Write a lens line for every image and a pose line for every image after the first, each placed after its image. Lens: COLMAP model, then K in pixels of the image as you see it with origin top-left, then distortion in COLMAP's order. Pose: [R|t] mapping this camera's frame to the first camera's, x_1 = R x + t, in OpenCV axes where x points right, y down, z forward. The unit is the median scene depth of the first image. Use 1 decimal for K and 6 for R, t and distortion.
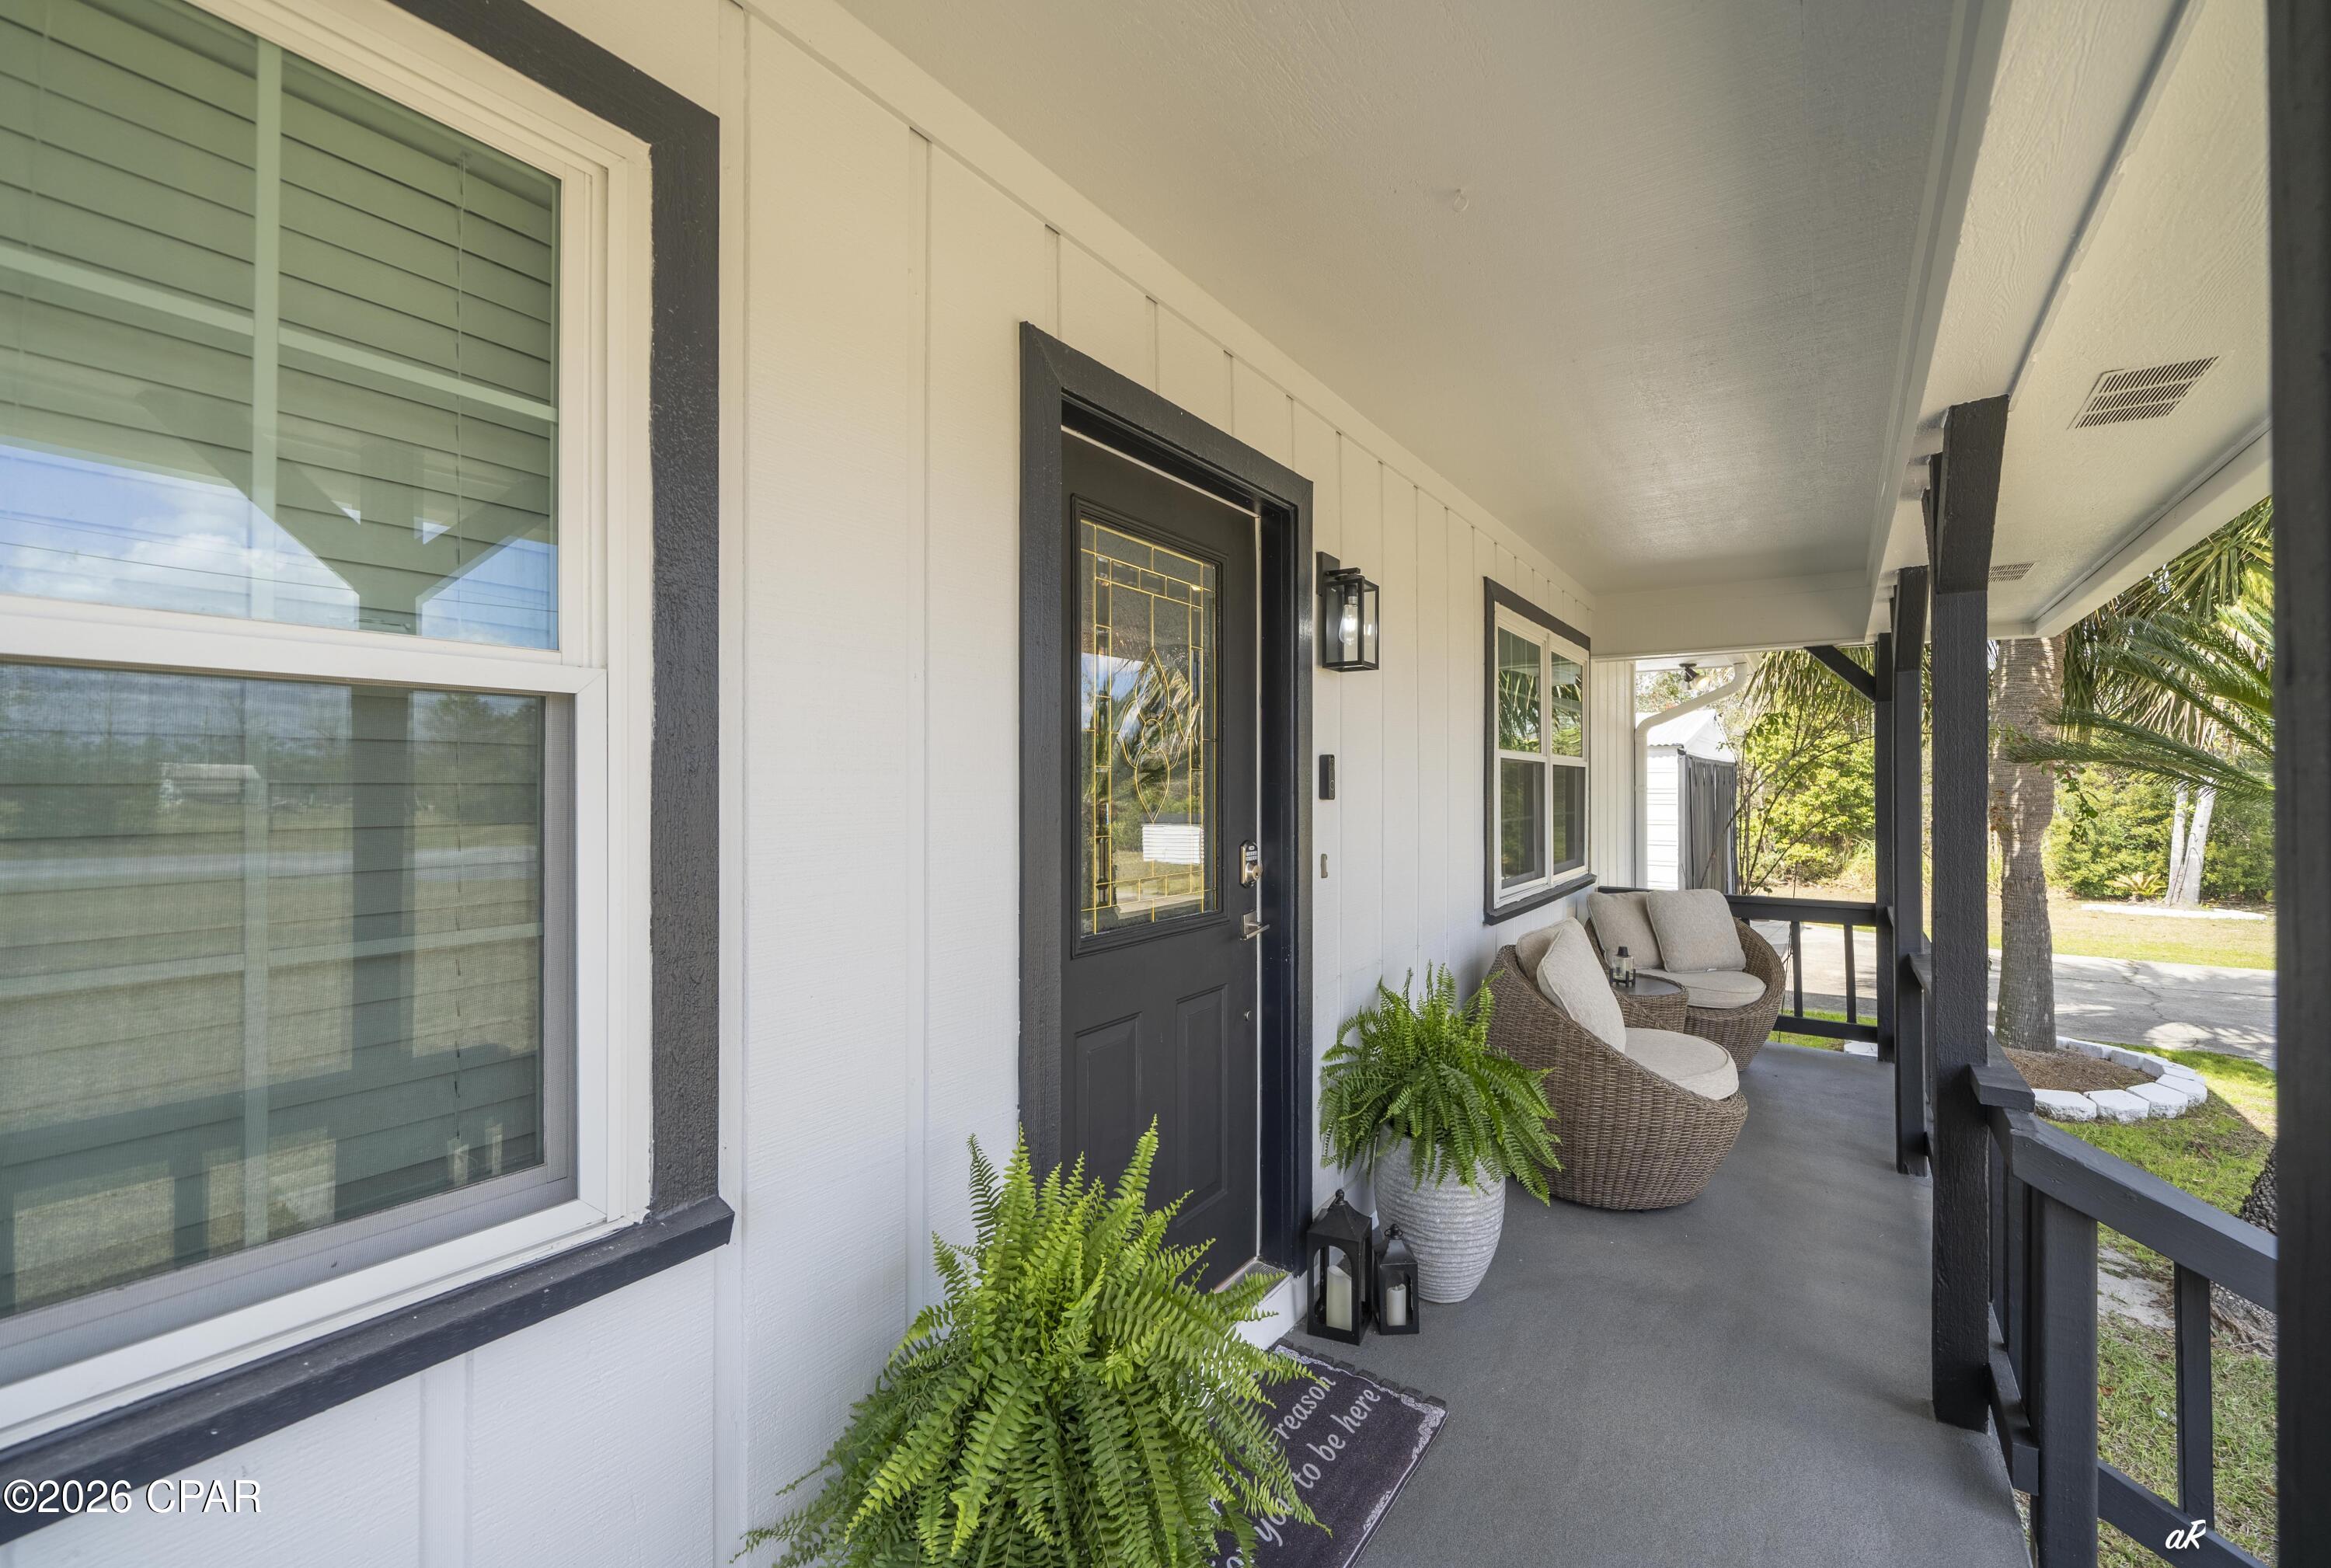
lens RADIAL K [[947.1, 0, 1176.2], [0, 947.1, 779.8], [0, 0, 1]] dist [-0.000162, -0.000347]
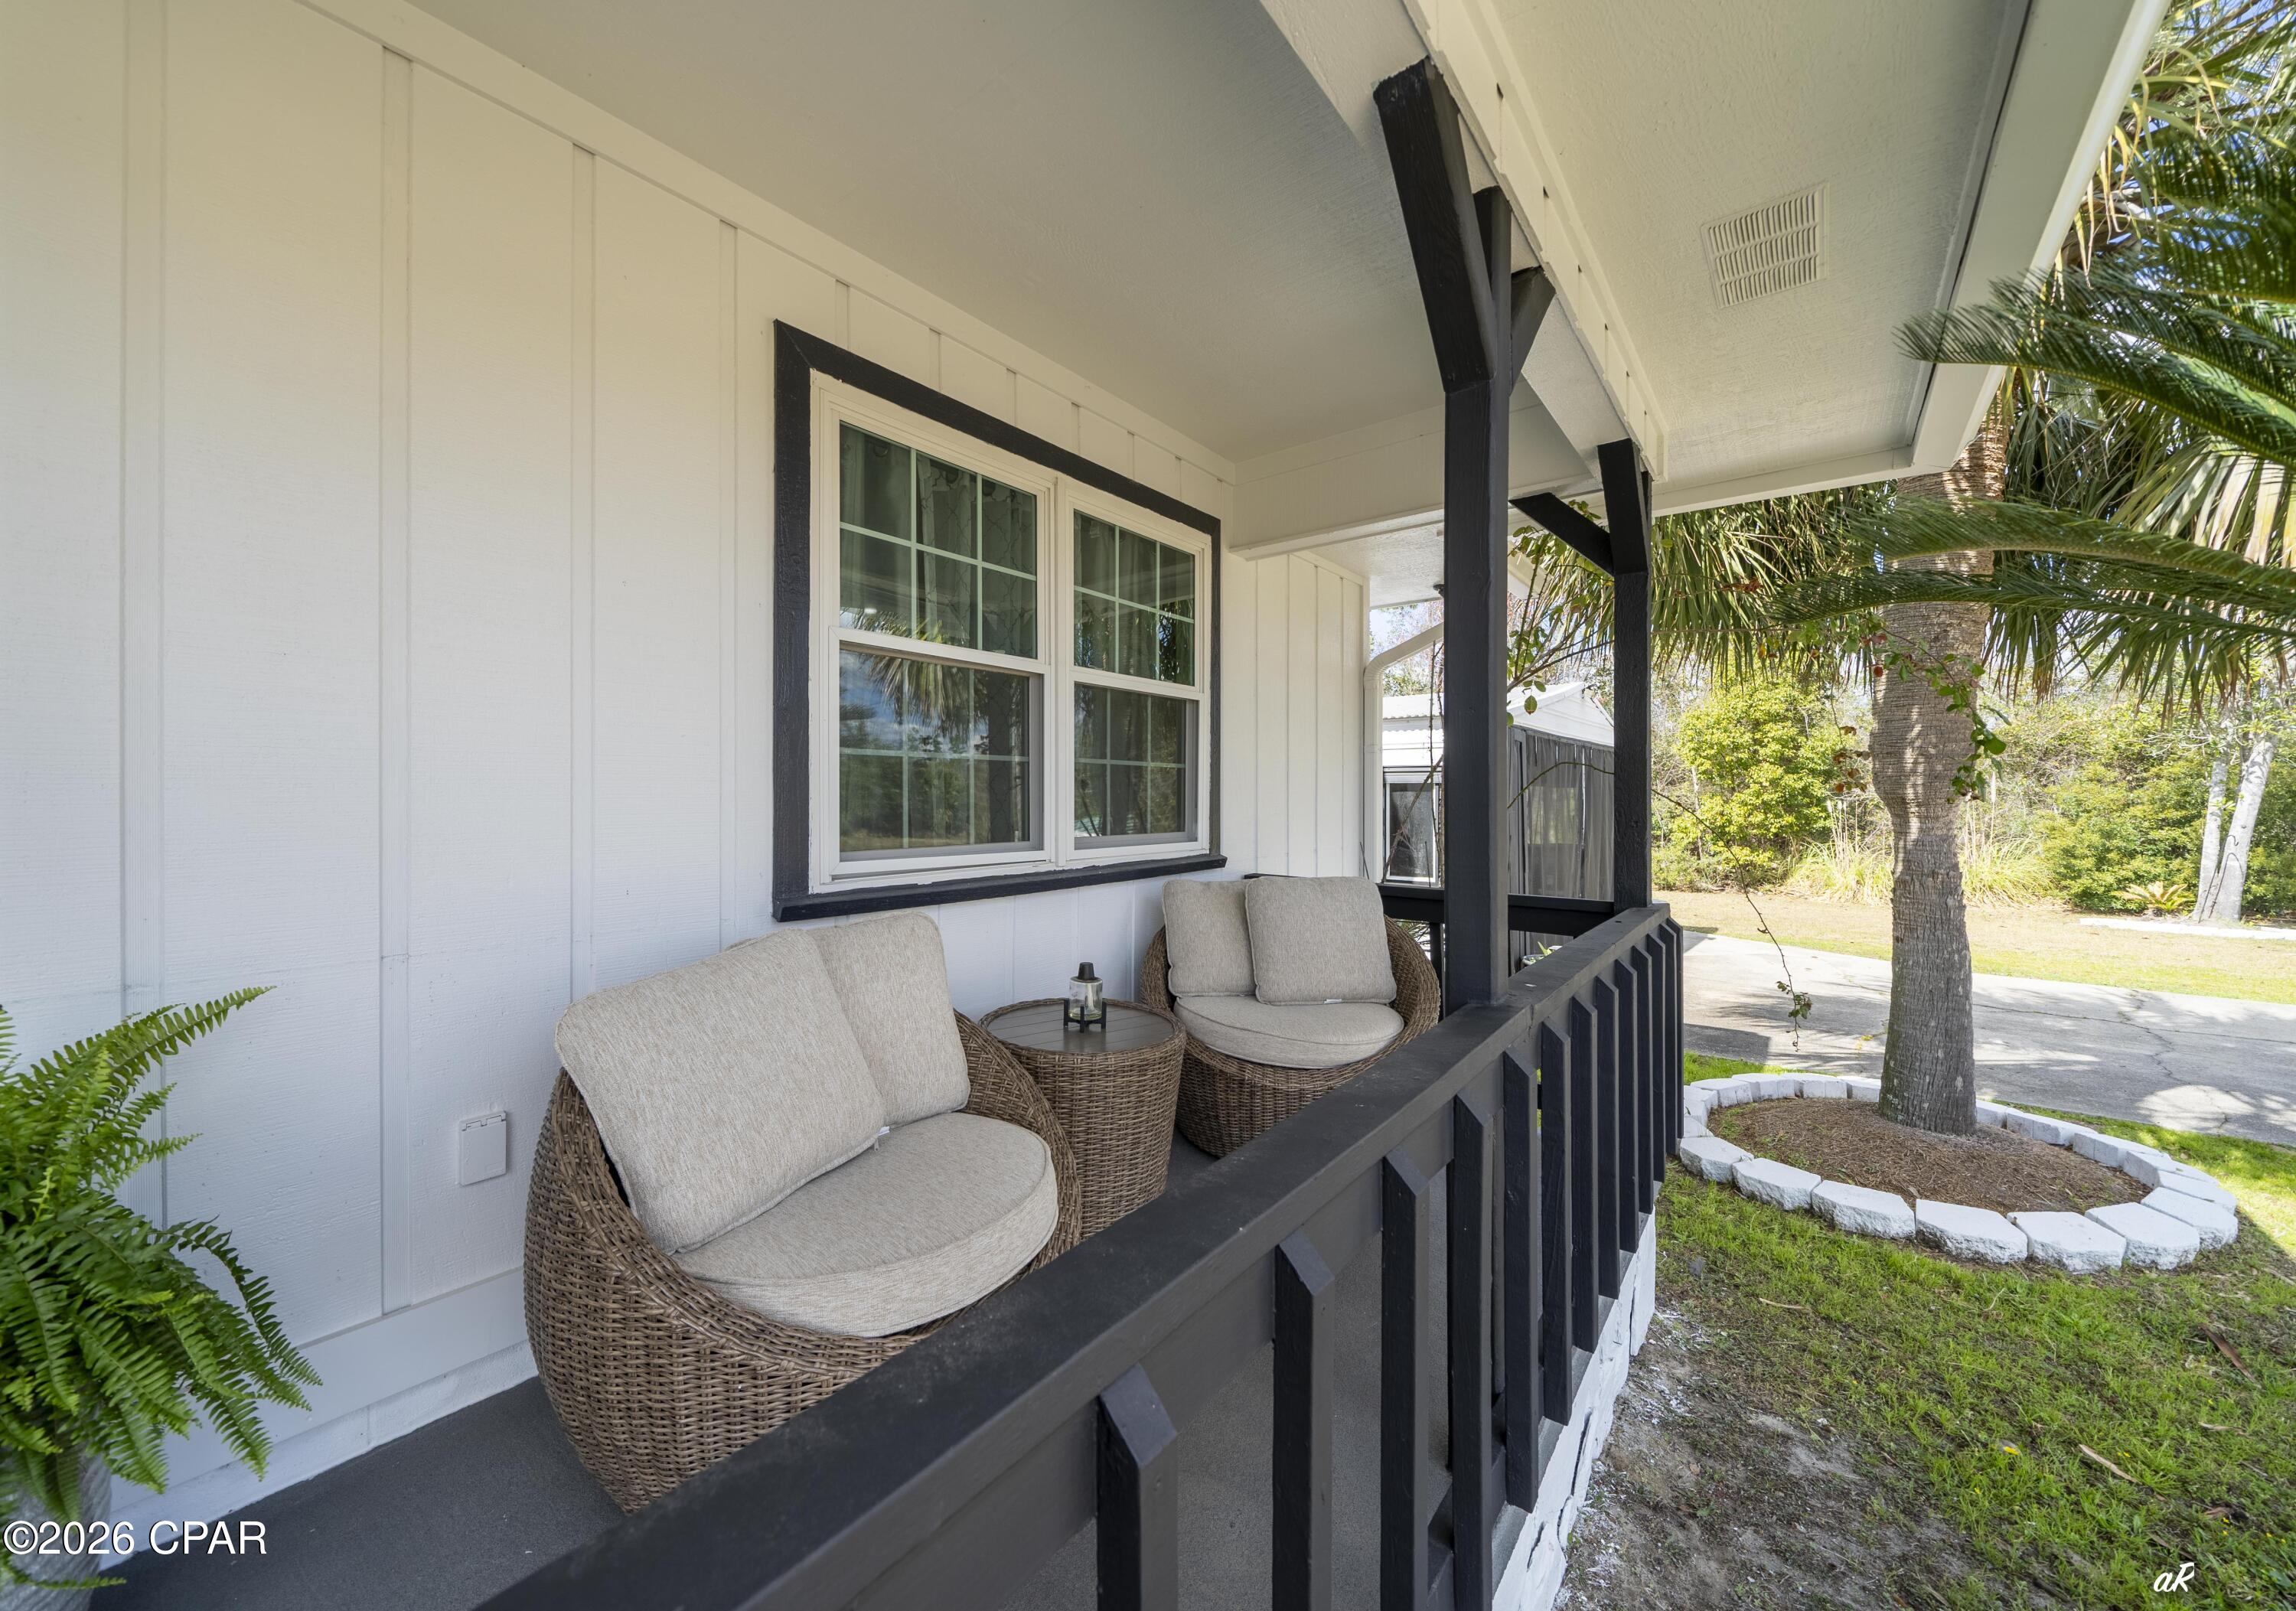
lens RADIAL K [[828.5, 0, 1076.9], [0, 828.5, 795.7], [0, 0, 1]] dist [-0.004831, 0.000367]
pose [[0.990992, 0.003667, -0.133869, 0.333431], [-0.003056, 0.999984, 0.004770, 0.042542], [0.133884, -0.004318, 0.990988, 0.300647]]
